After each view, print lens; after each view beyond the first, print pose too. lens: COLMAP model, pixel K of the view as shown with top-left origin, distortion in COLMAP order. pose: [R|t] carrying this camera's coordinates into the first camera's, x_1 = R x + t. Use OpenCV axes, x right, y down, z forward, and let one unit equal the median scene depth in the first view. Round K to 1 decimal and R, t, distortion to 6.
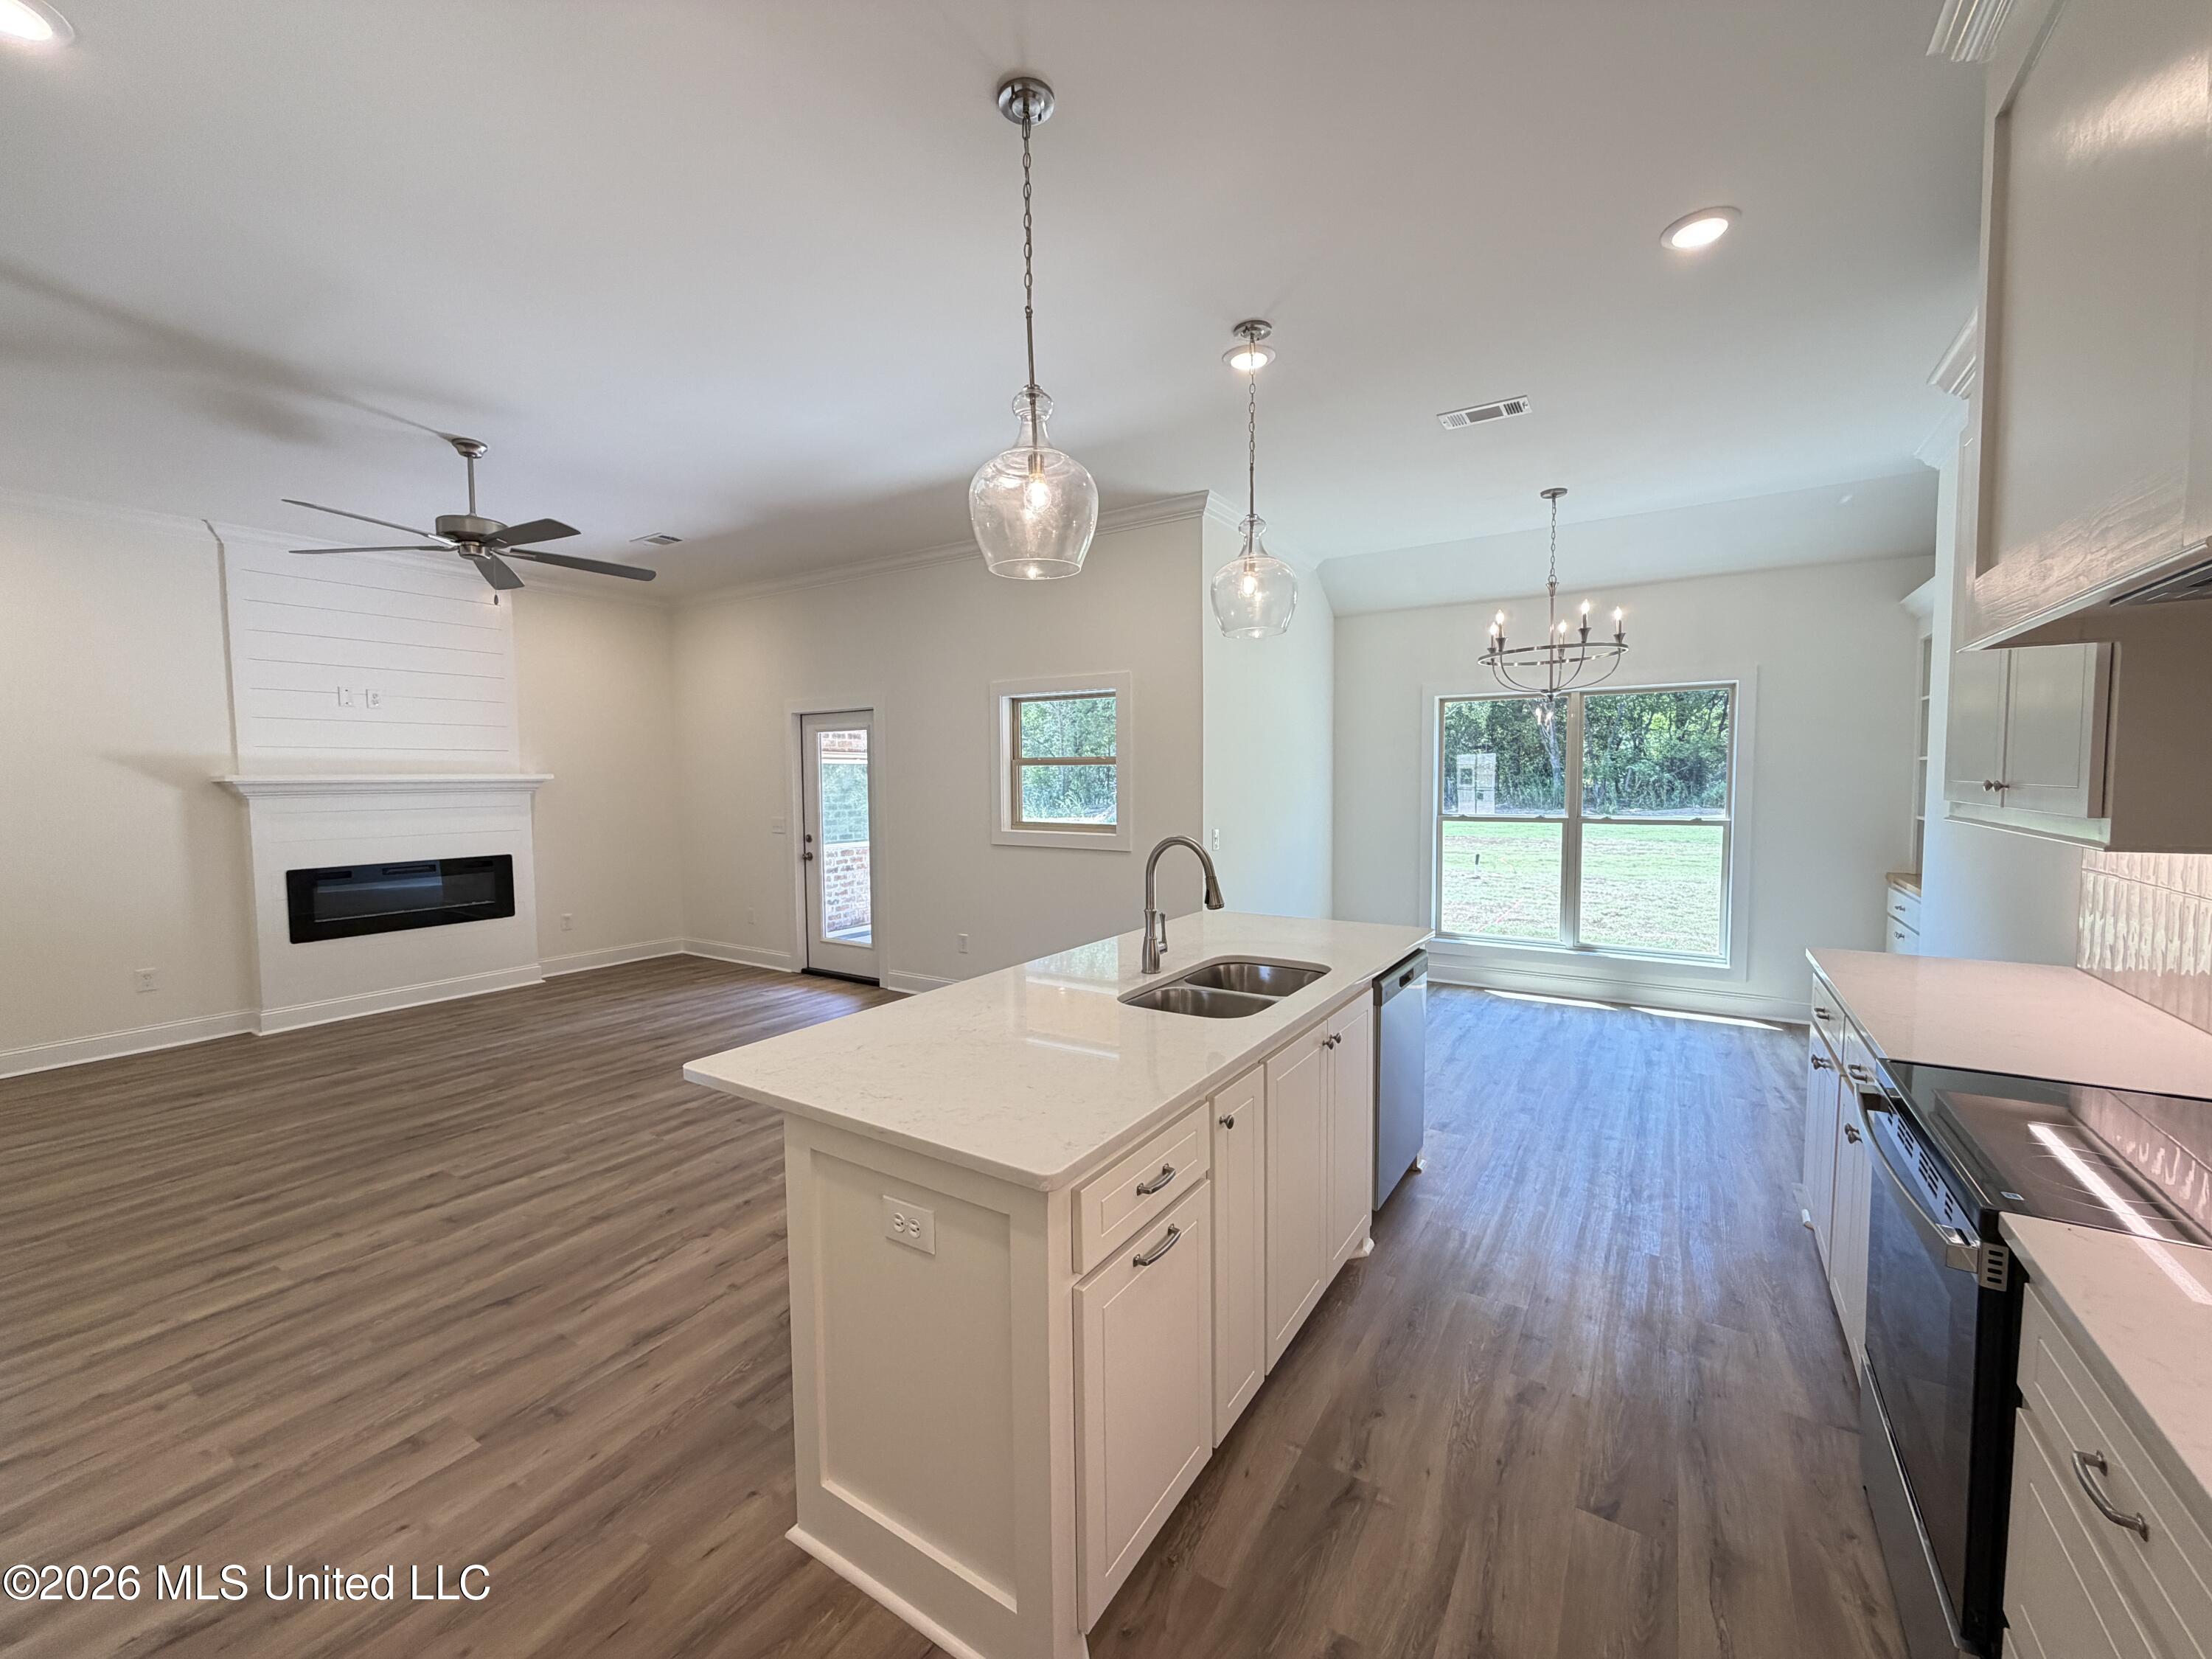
lens RADIAL K [[882.5, 0, 1100.7], [0, 882.5, 831.8], [0, 0, 1]] dist [-0.001918, 0.000660]
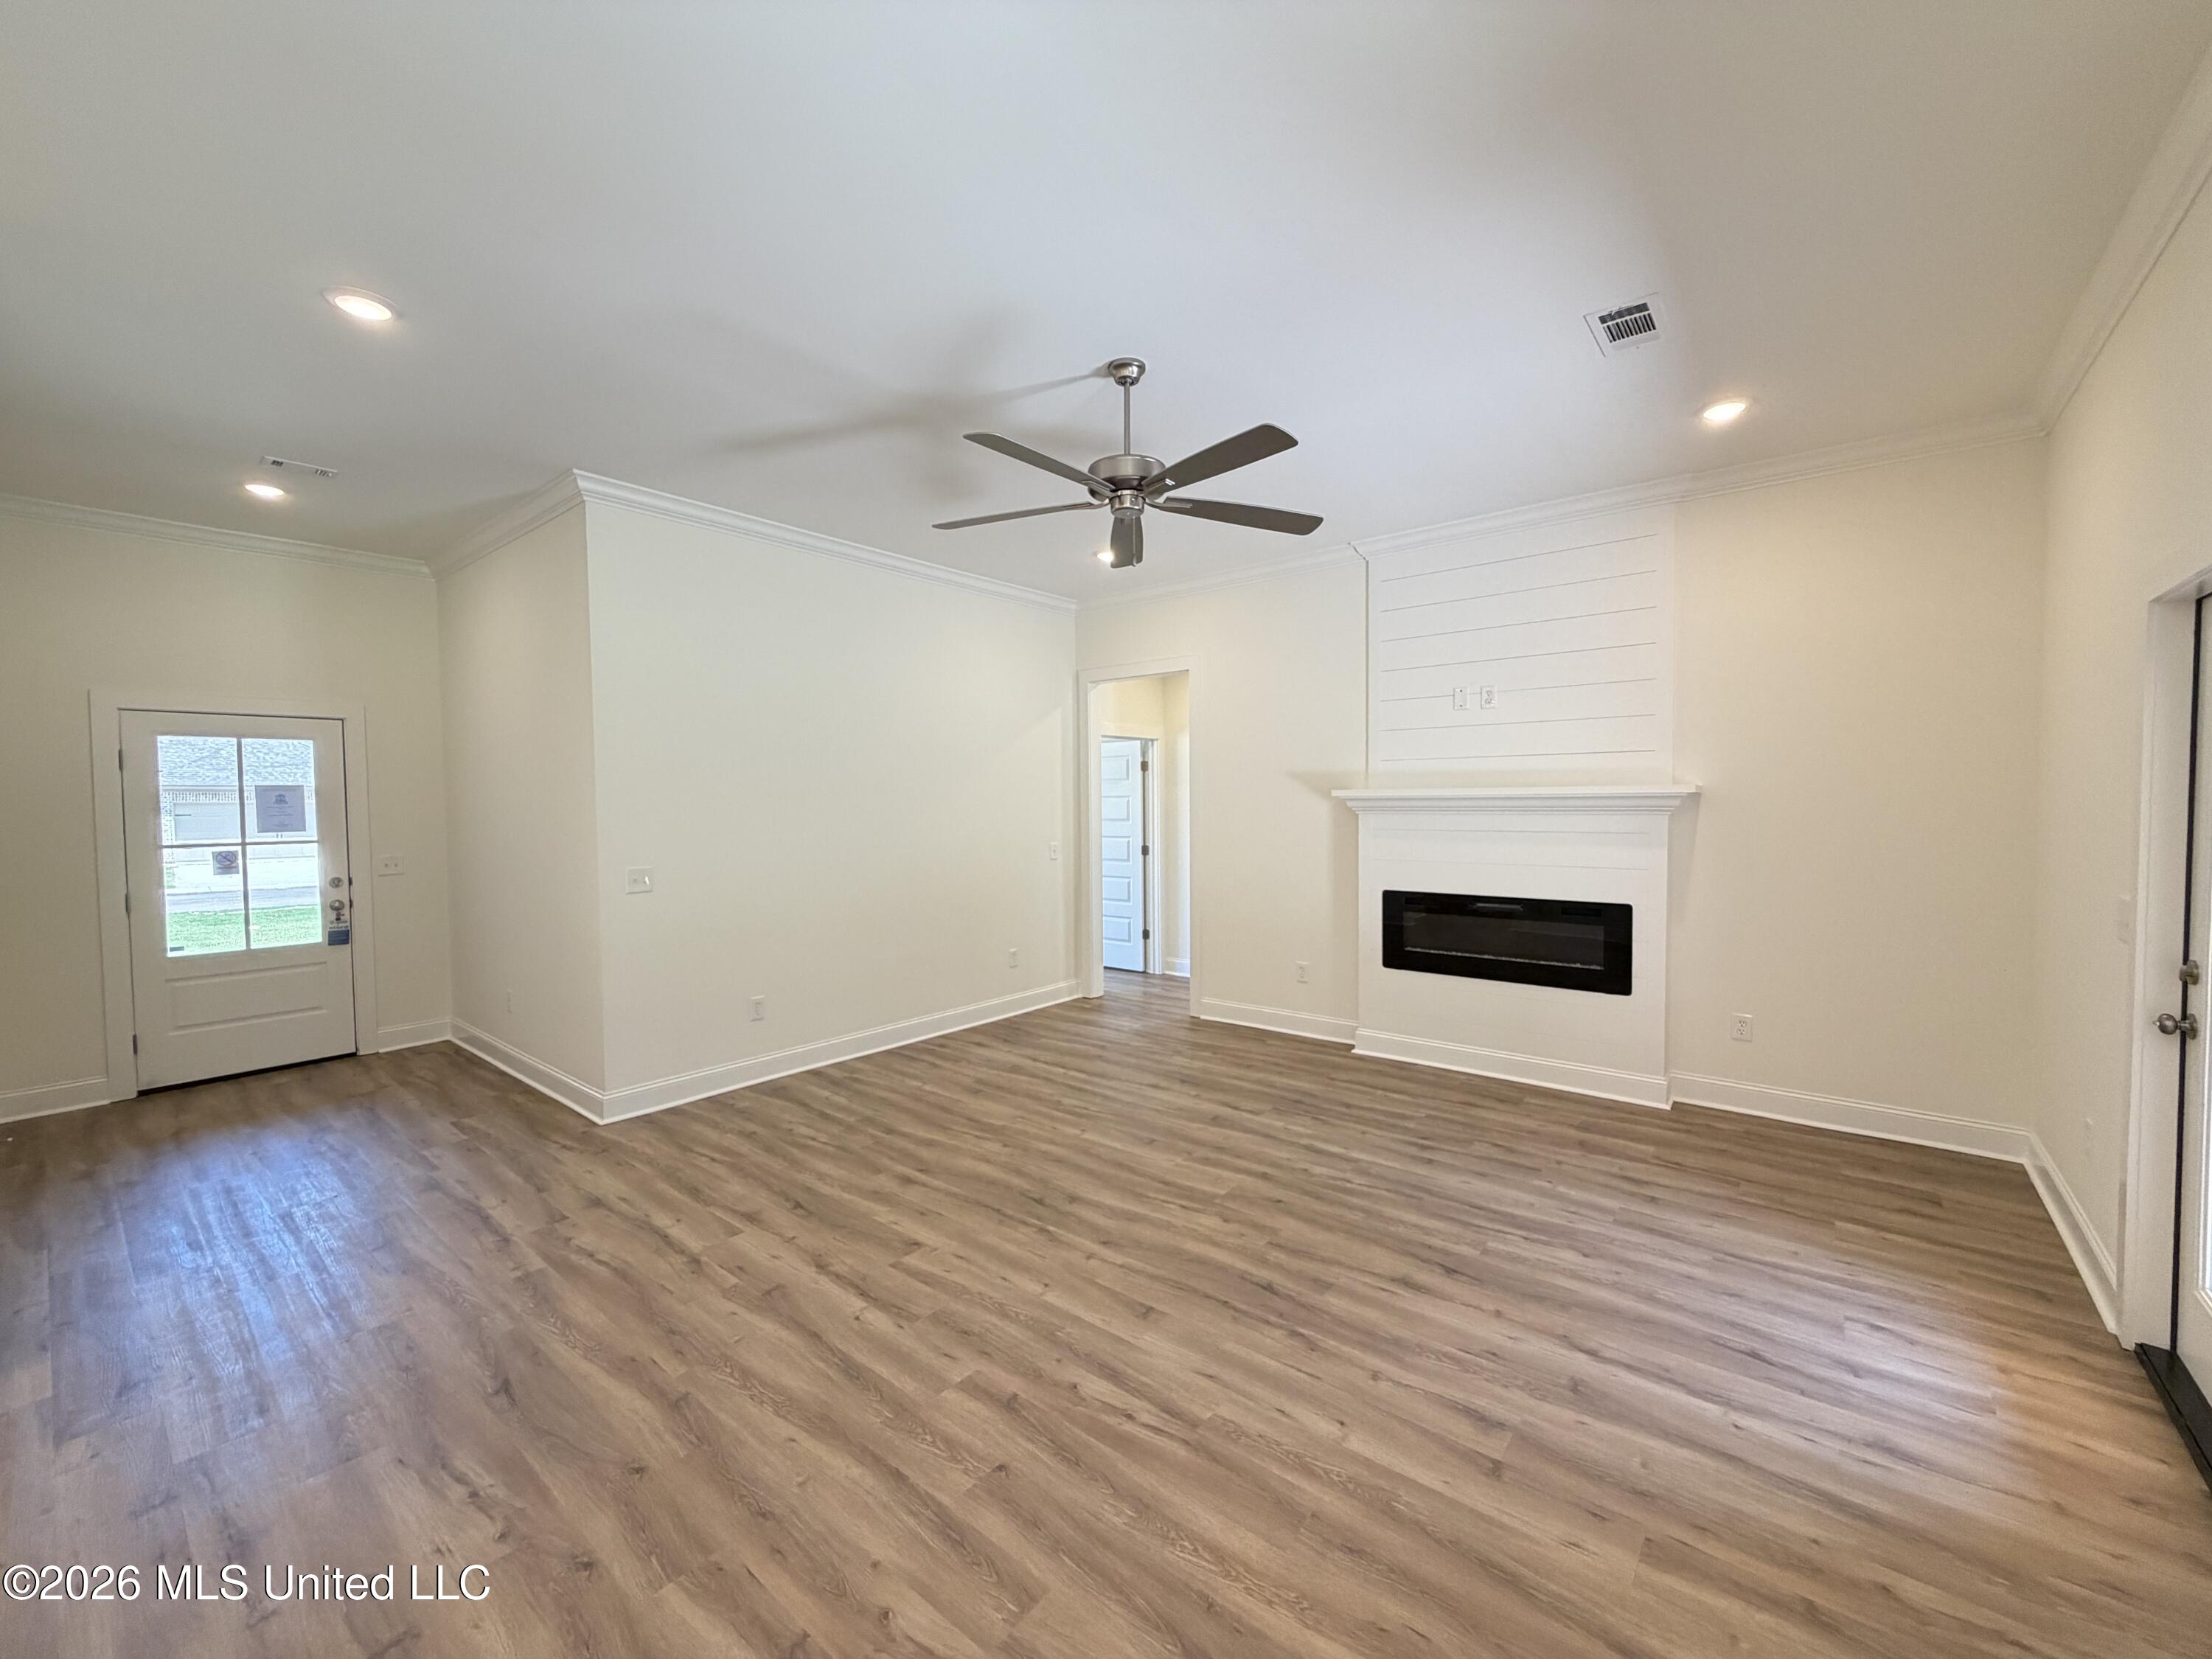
lens RADIAL K [[882.5, 0, 1096.8], [0, 882.5, 829.3], [0, 0, 1]] dist [-0.001918, 0.000660]
pose [[-0.117301, 0.043601, -0.992139, 0.063852], [-0.052712, 0.997354, 0.050062, -0.060784], [0.991696, 0.058170, -0.114693, 0.926150]]
